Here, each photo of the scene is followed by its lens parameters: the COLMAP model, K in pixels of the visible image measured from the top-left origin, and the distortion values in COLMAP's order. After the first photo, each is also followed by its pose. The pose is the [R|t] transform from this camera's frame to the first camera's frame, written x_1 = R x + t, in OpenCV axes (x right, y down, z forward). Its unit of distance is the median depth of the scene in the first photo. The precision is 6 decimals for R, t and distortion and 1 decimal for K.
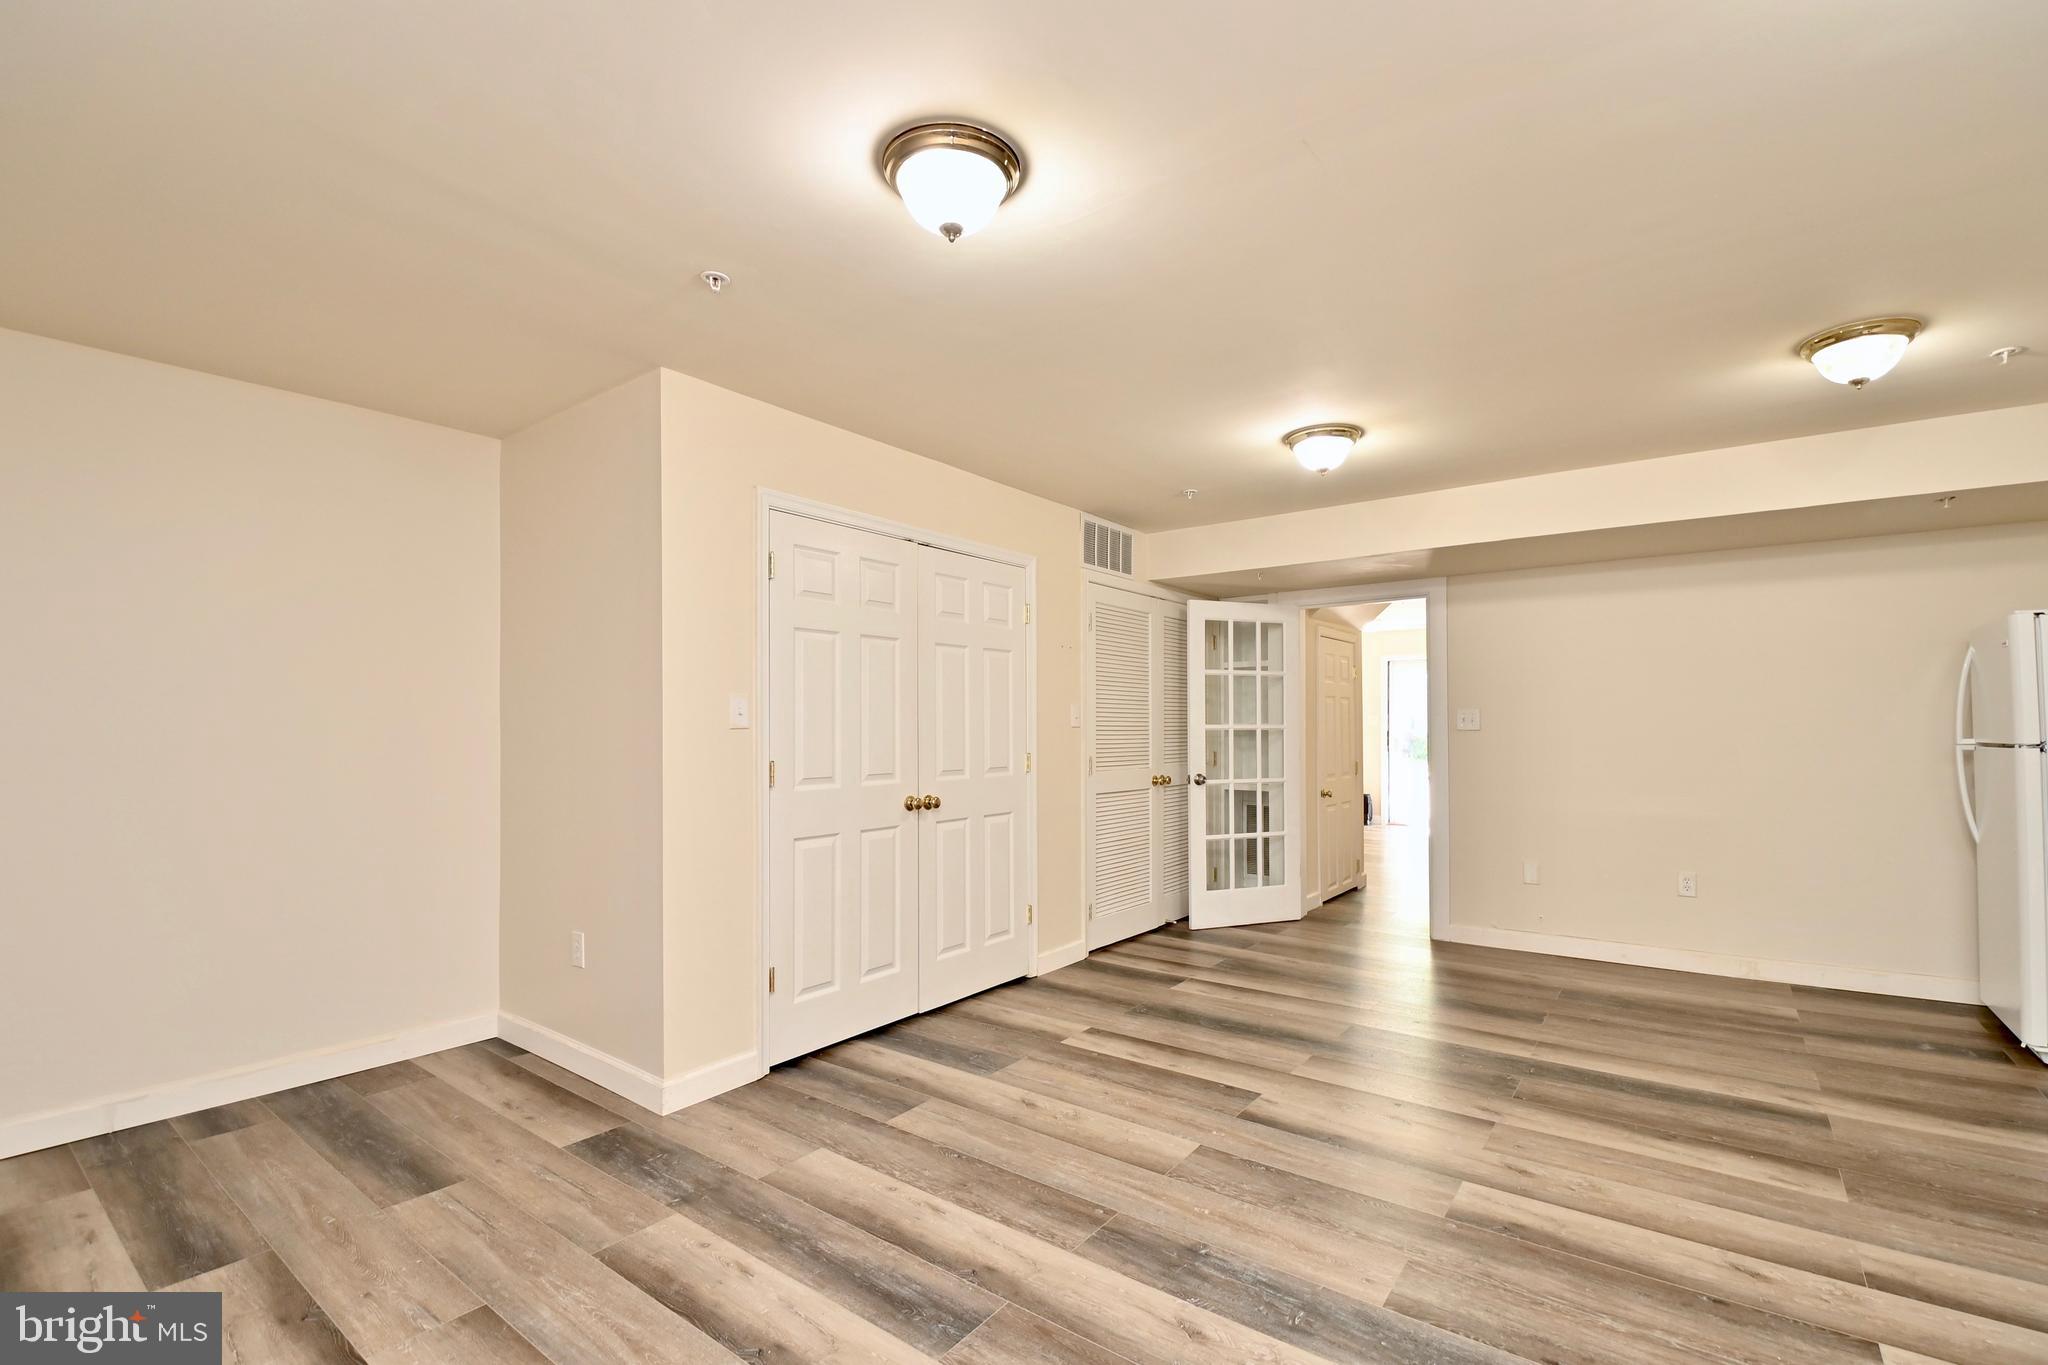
lens RADIAL K [[896.9, 0, 1044.1], [0, 896.9, 719.0], [0, 0, 1]] dist [0.019058, -0.023492]
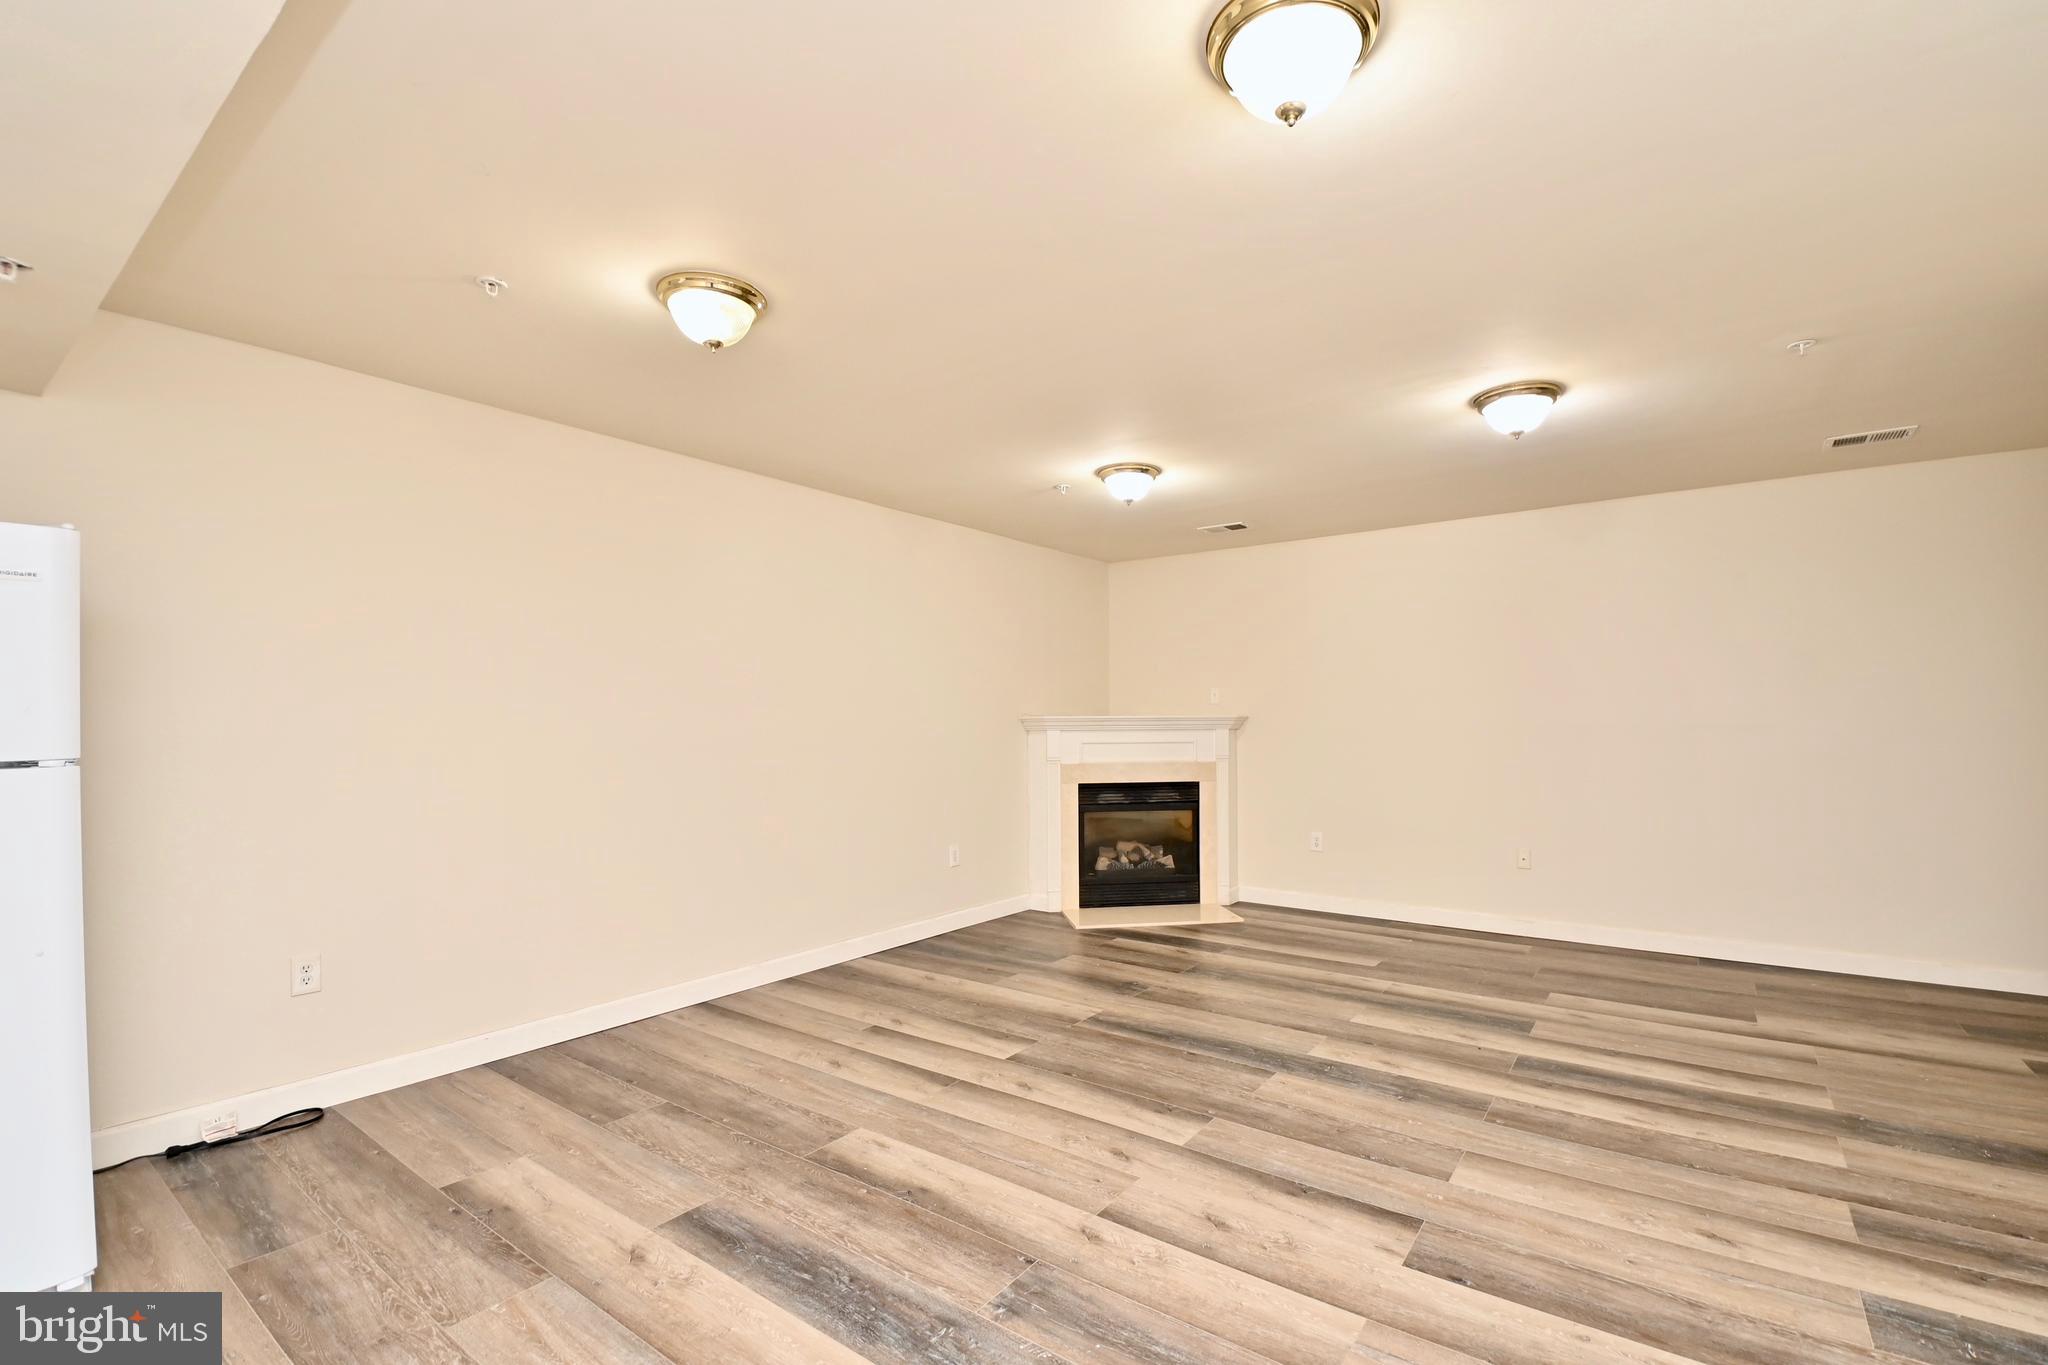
lens RADIAL K [[896.9, 0, 1044.1], [0, 896.9, 719.0], [0, 0, 1]] dist [0.019058, -0.023492]
pose [[-0.999951, 0.006674, -0.007326, 0.562260], [0.006703, 0.999970, -0.003906, 0.010590], [0.007300, -0.003955, -0.999966, 1.836556]]
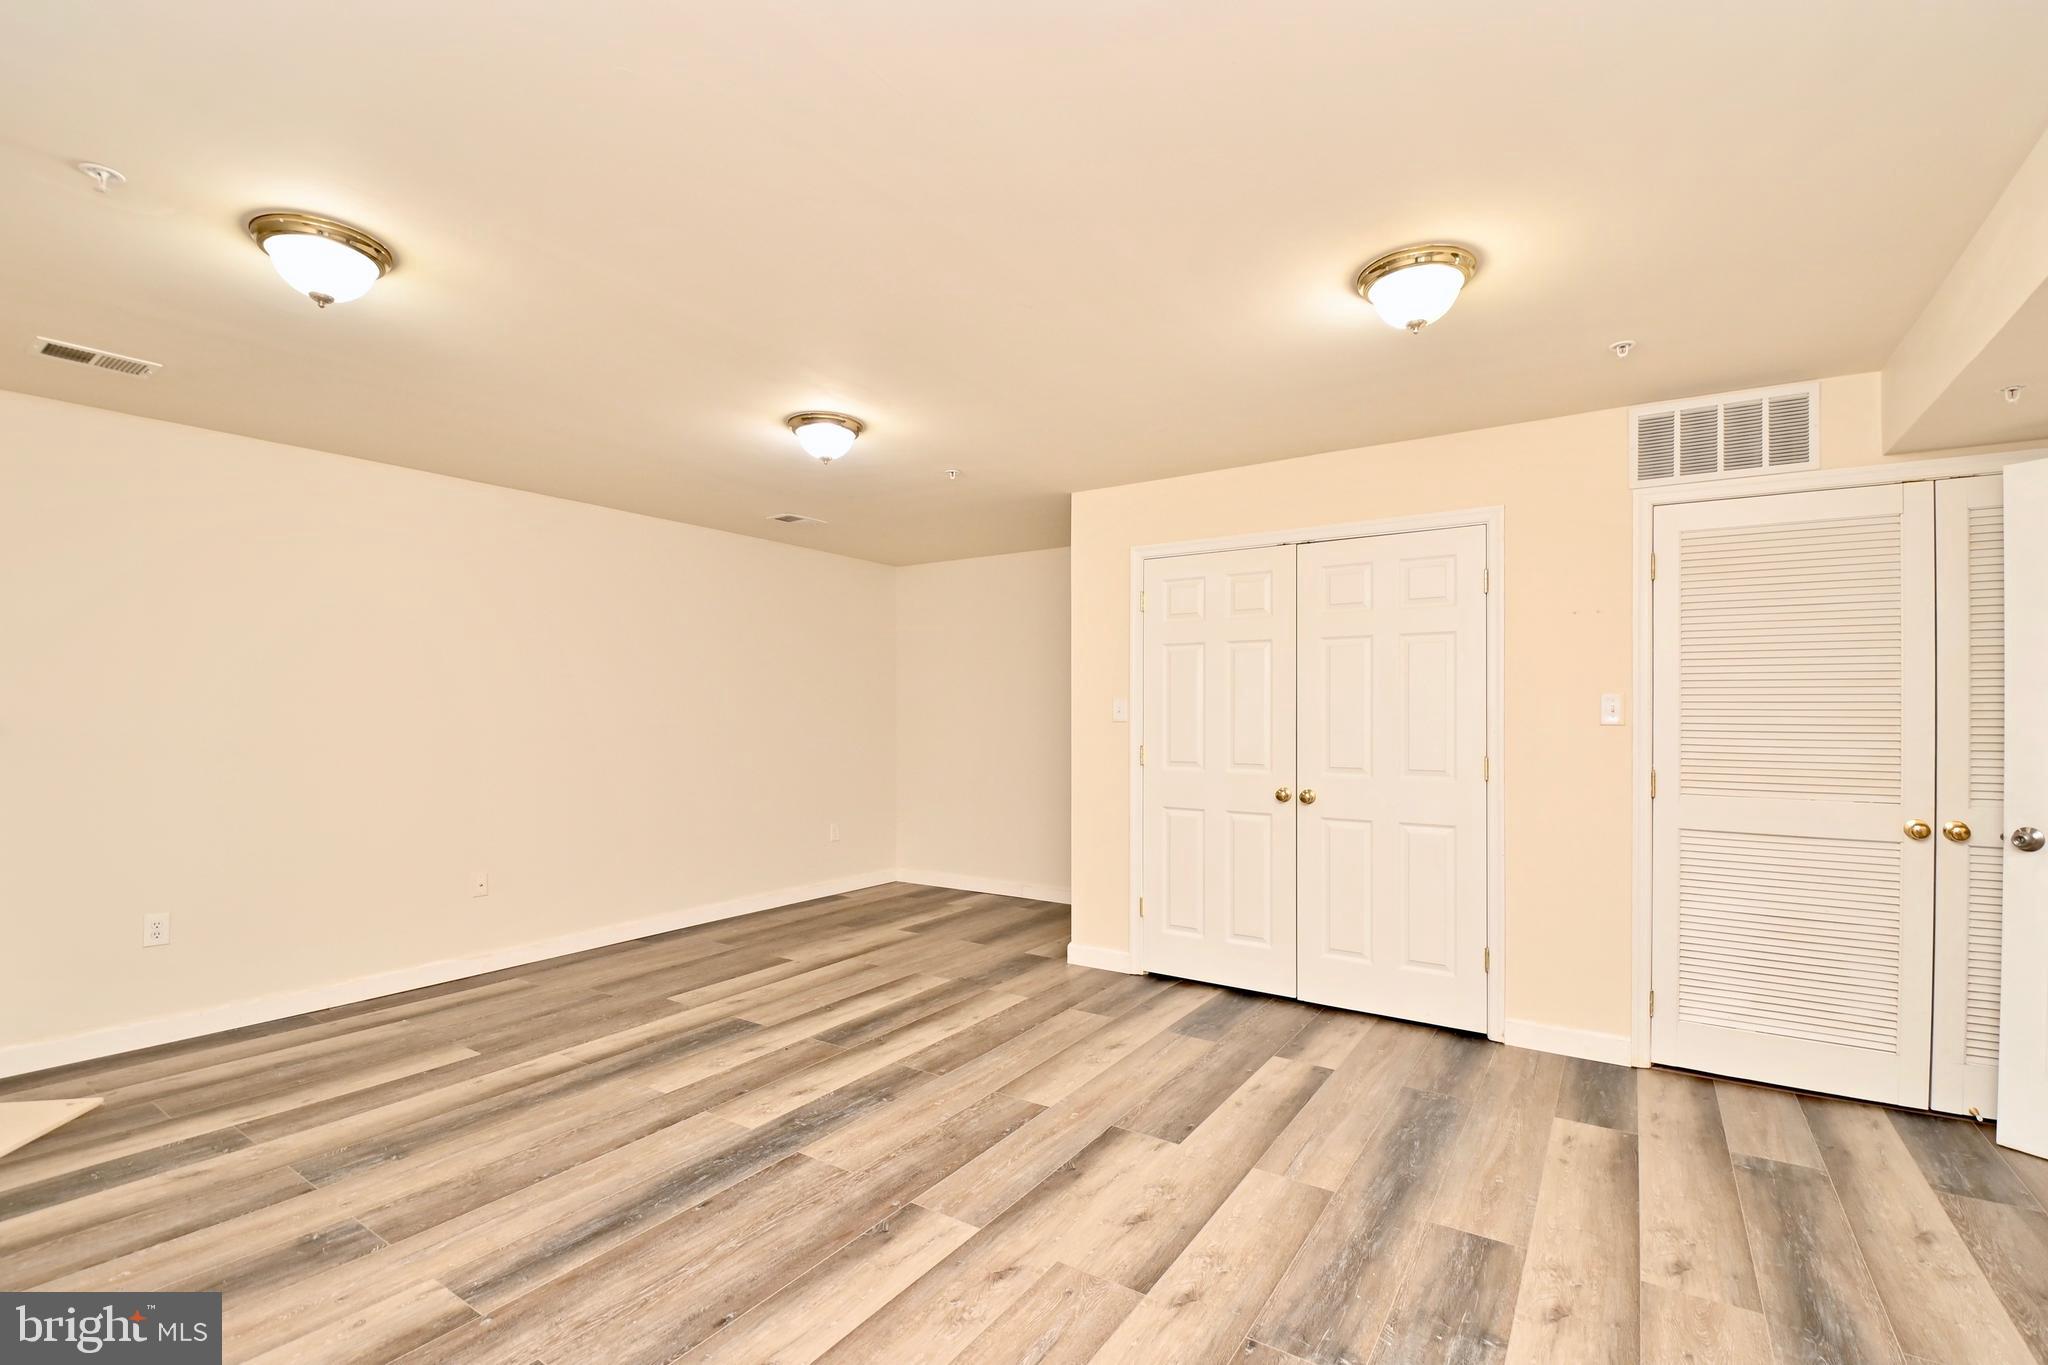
lens RADIAL K [[896.9, 0, 1044.1], [0, 896.9, 719.0], [0, 0, 1]] dist [0.019058, -0.023492]
pose [[0.058011, 0.003036, -0.998311, 1.212811], [0.002698, 0.999991, 0.003198, 0.001717], [0.998312, -0.002879, 0.058002, 0.900903]]
